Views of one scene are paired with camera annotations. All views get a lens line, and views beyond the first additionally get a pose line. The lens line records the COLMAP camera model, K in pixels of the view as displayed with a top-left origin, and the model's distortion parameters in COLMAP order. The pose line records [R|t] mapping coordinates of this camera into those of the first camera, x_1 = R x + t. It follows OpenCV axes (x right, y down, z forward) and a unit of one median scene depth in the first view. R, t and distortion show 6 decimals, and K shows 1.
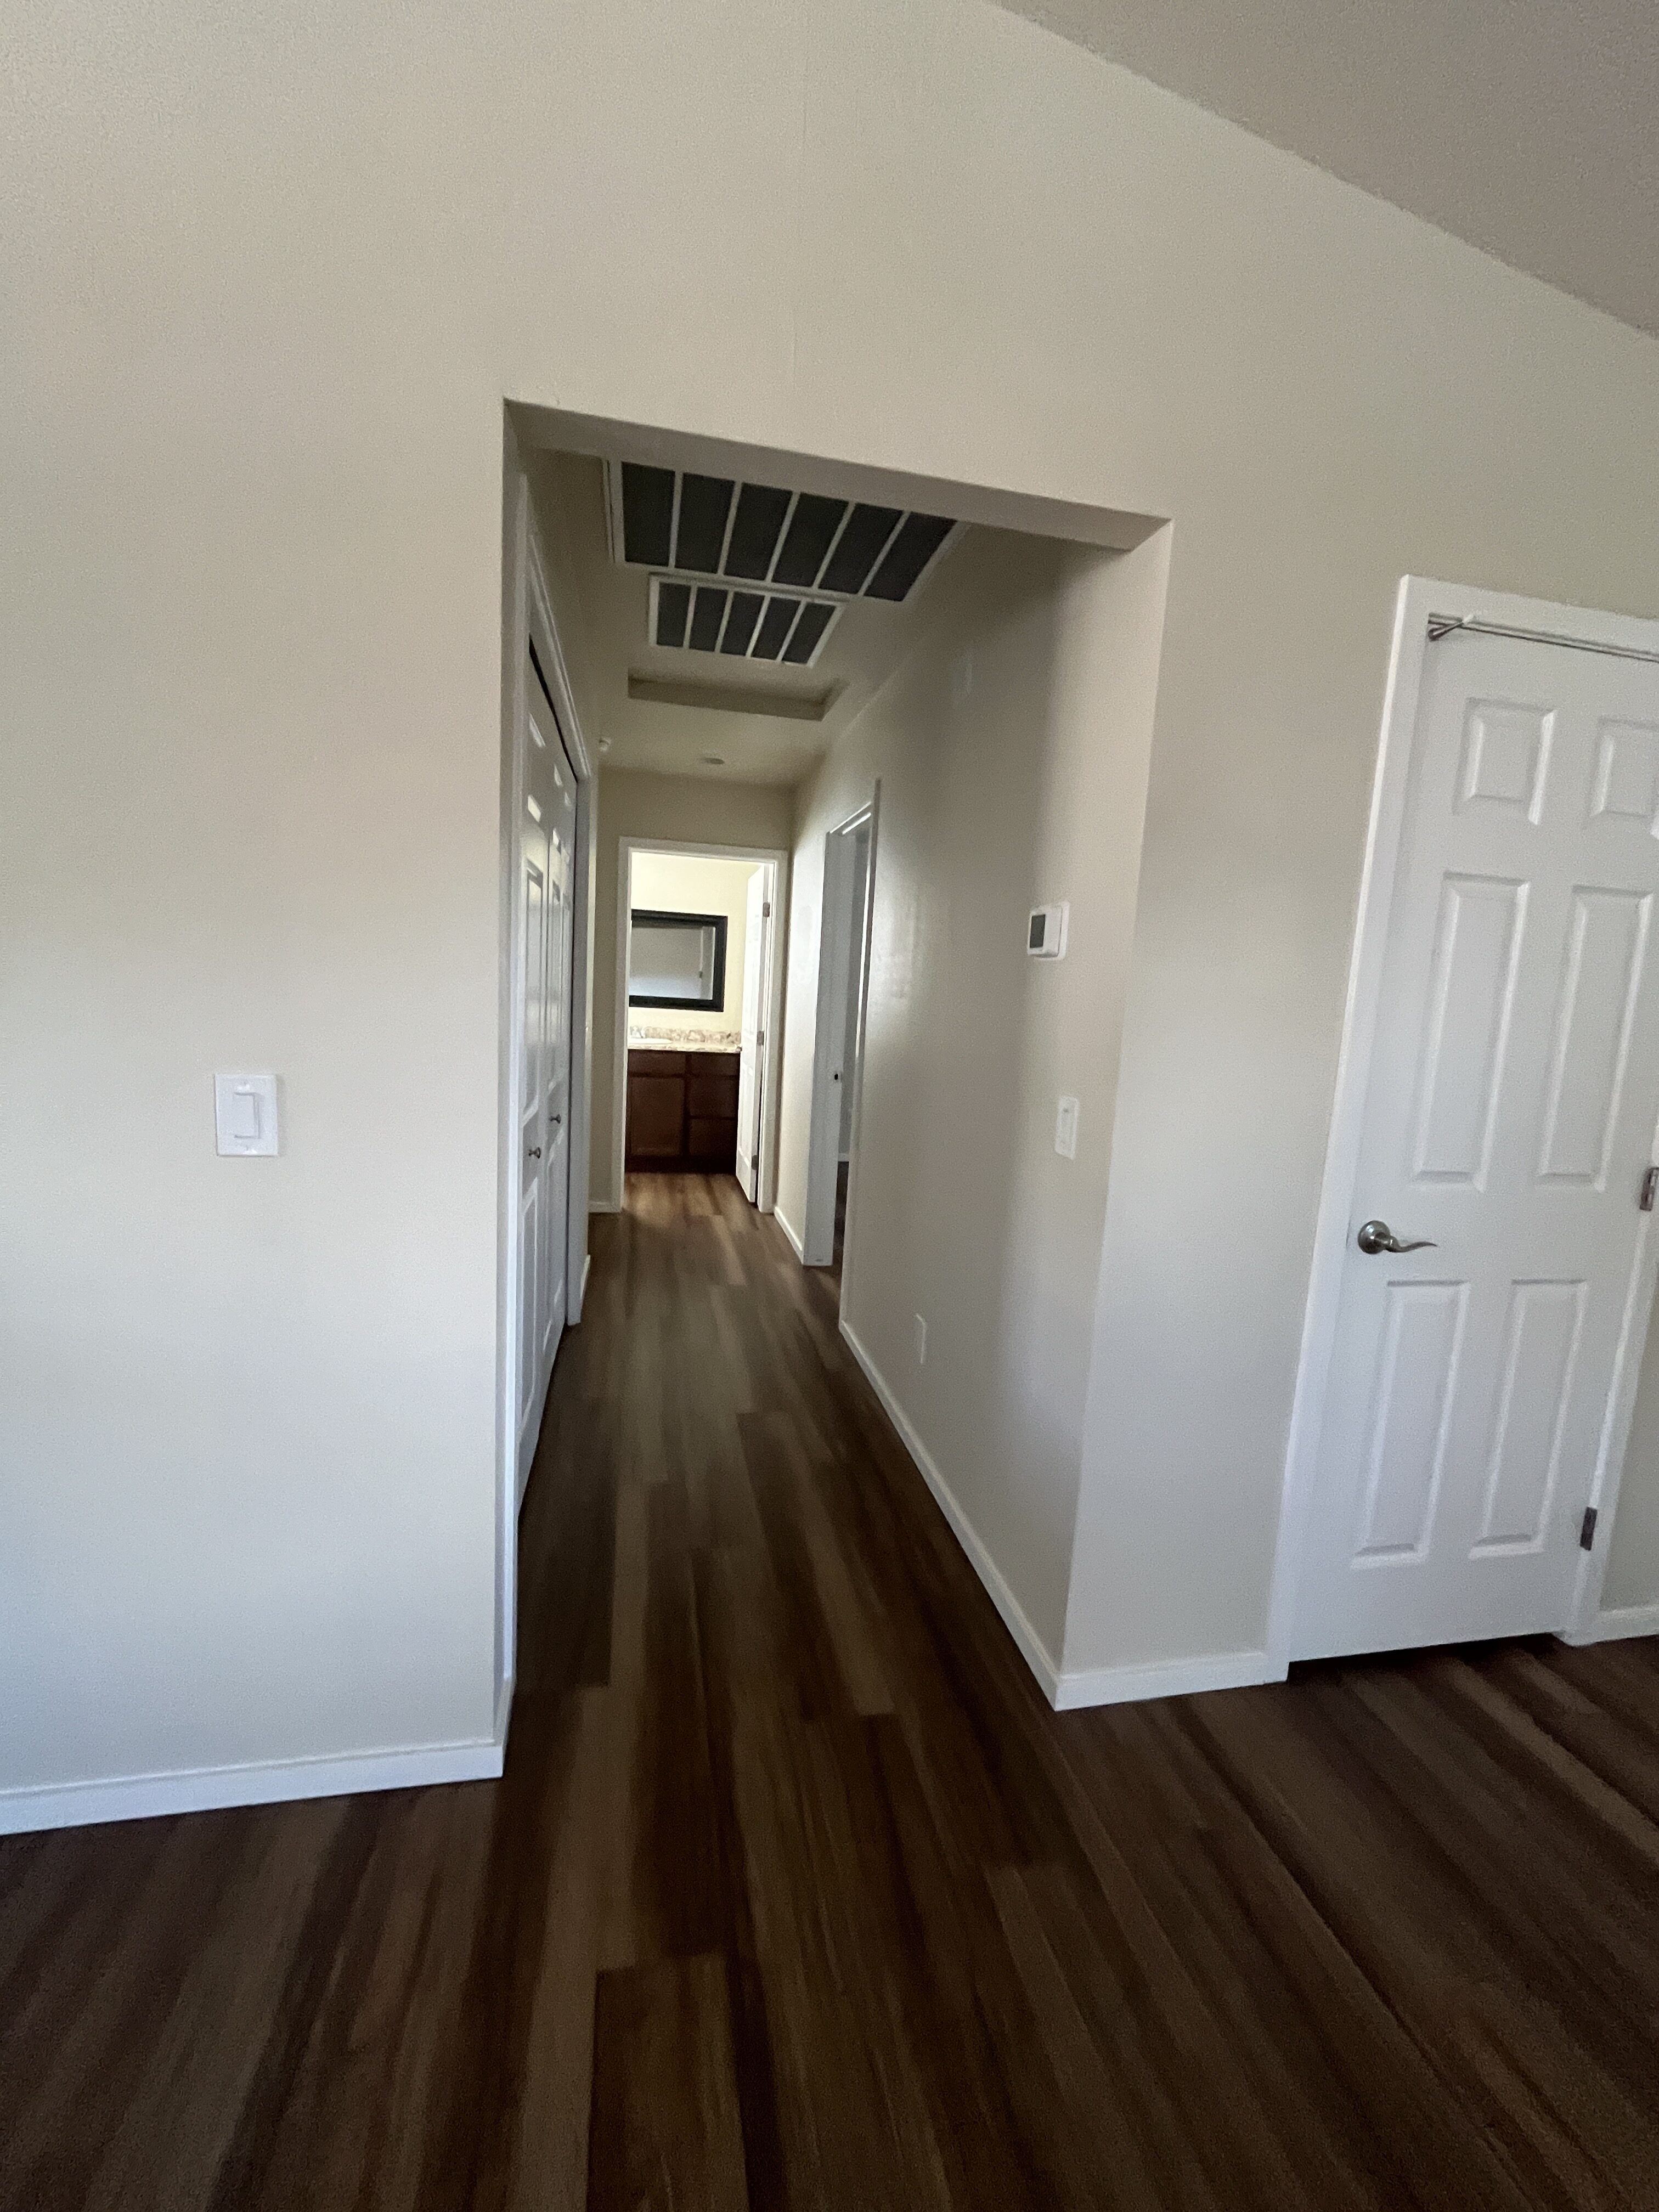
lens RADIAL K [[898.8, 0, 828.6], [0, 898.8, 1100.4], [0, 0, 1]] dist [-0.001062, 0.001234]
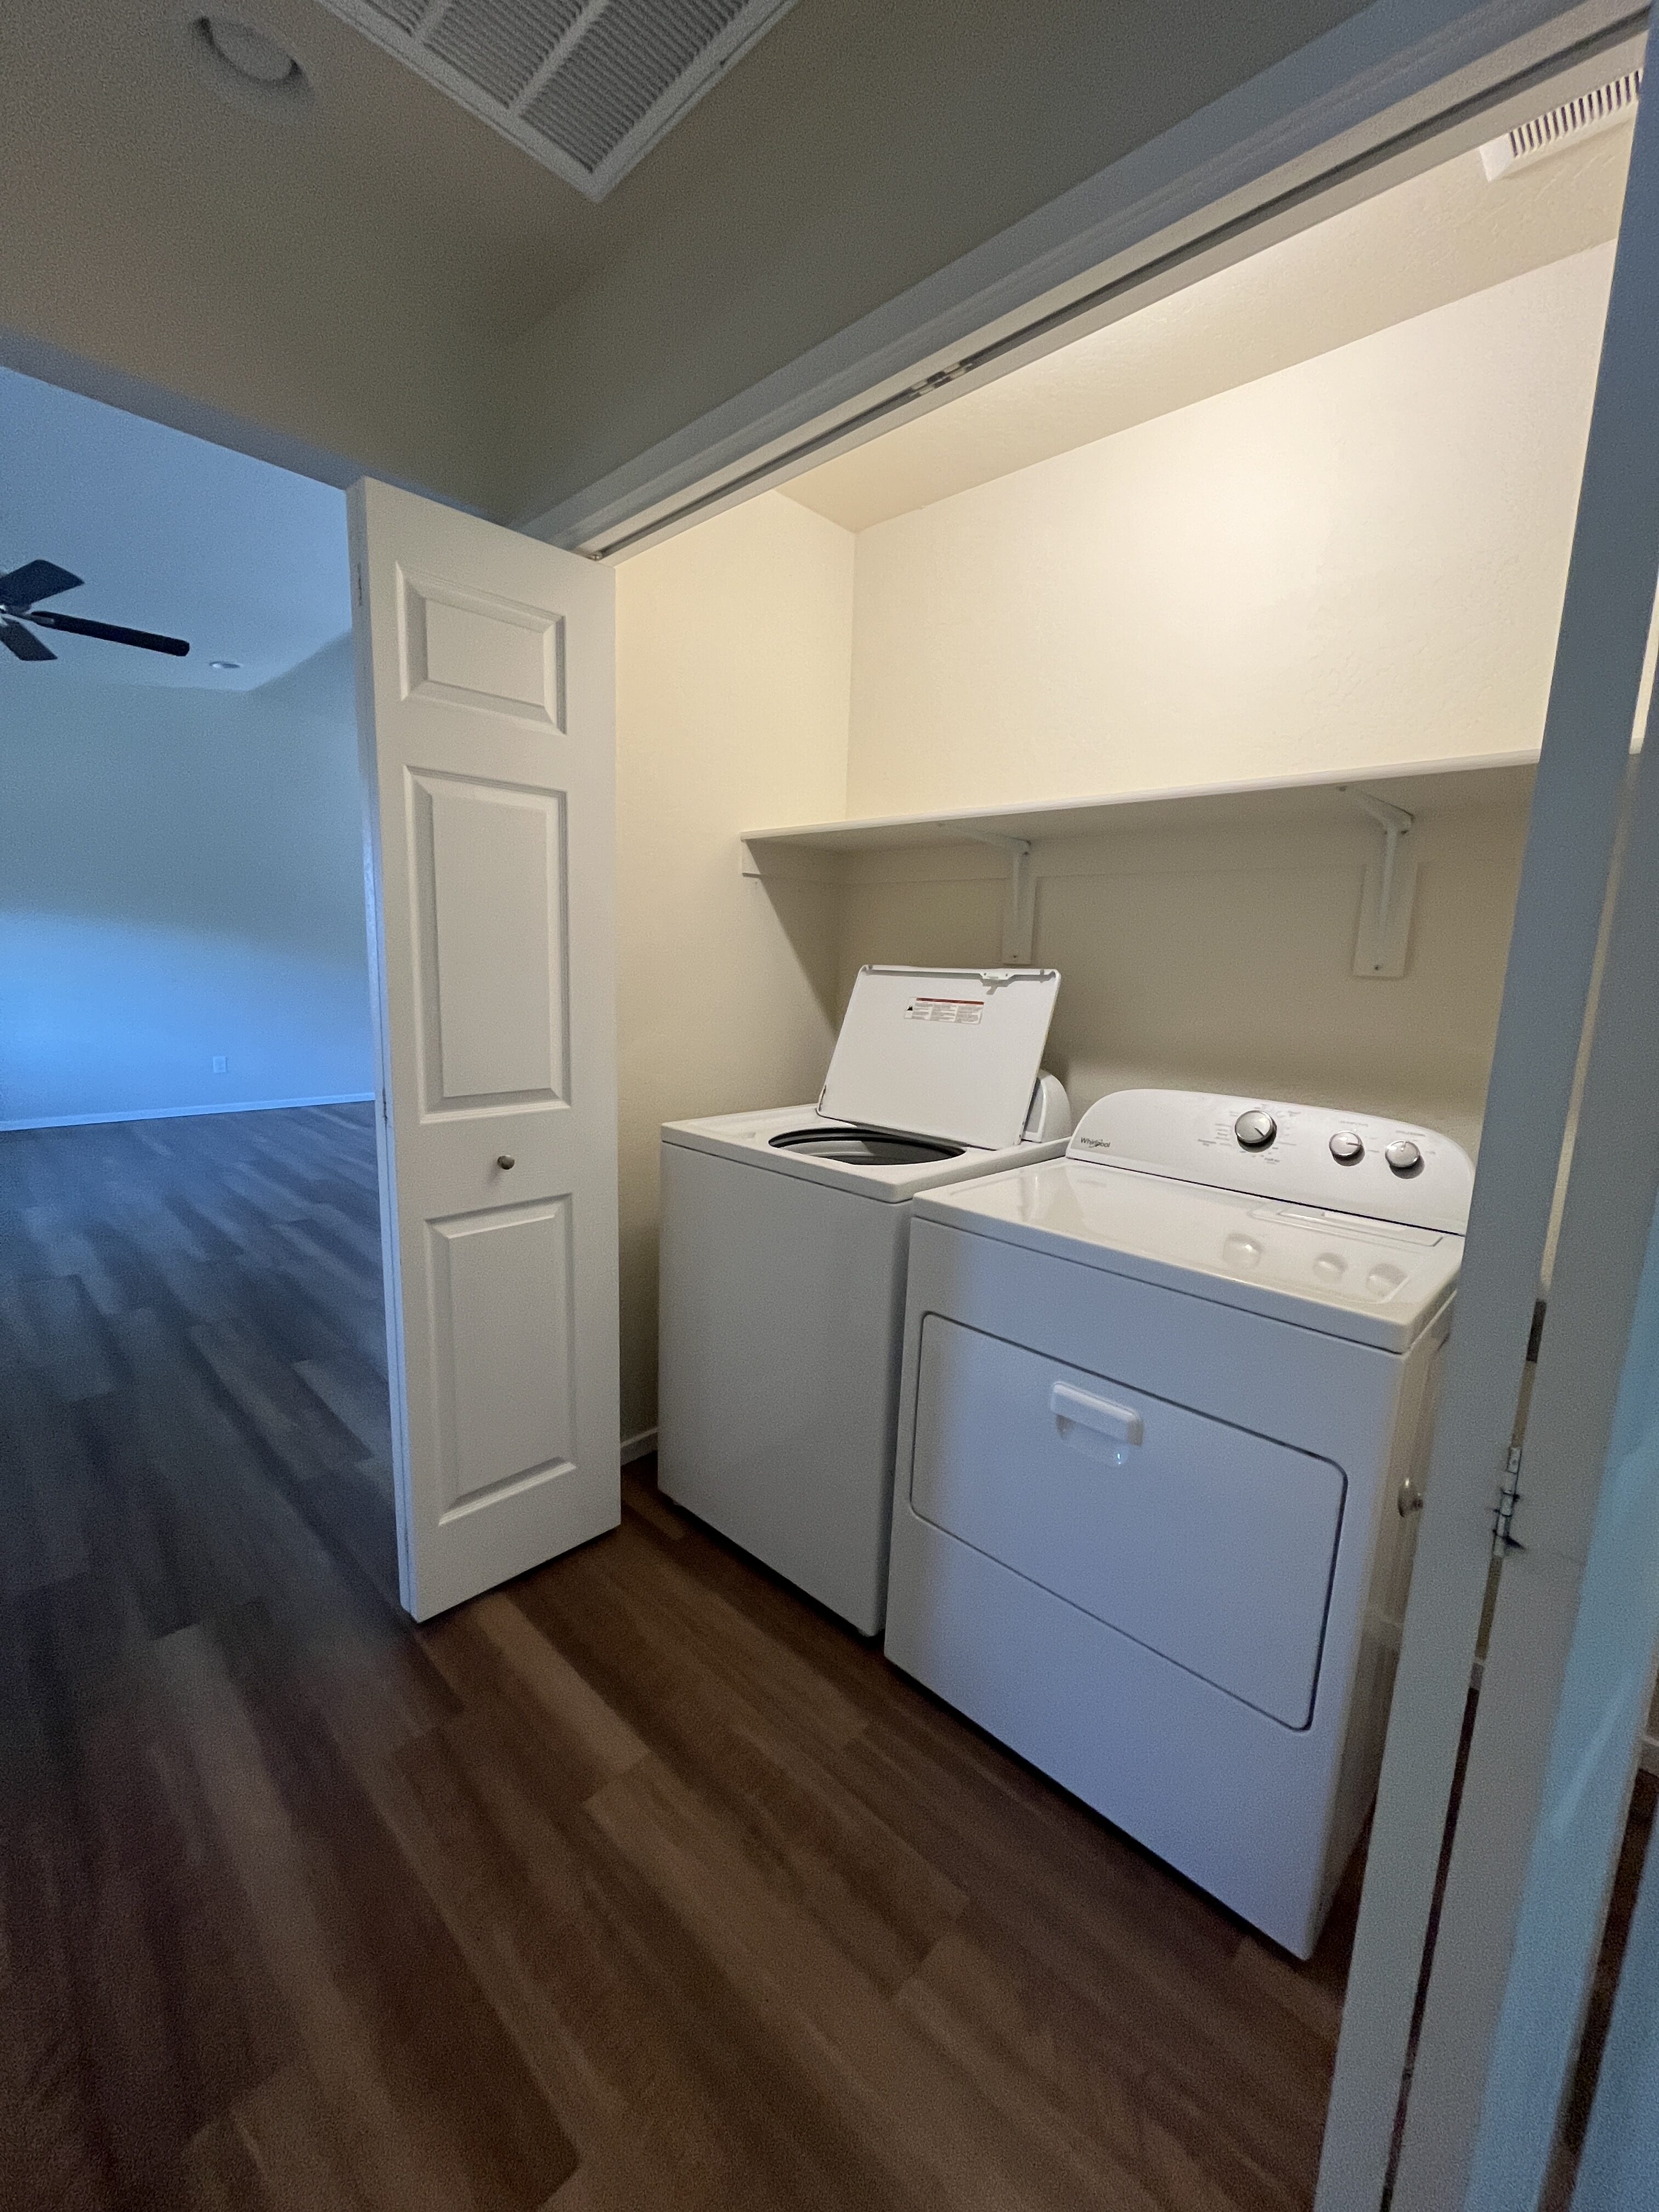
lens RADIAL K [[898.8, 0, 828.8], [0, 898.8, 1098.3], [0, 0, 1]] dist [-0.001062, 0.001234]
pose [[-0.824662, 0.010146, -0.565535, 0.011973], [-0.155063, 0.957478, 0.243291, -0.209705], [0.543956, 0.288326, -0.788023, 1.691215]]
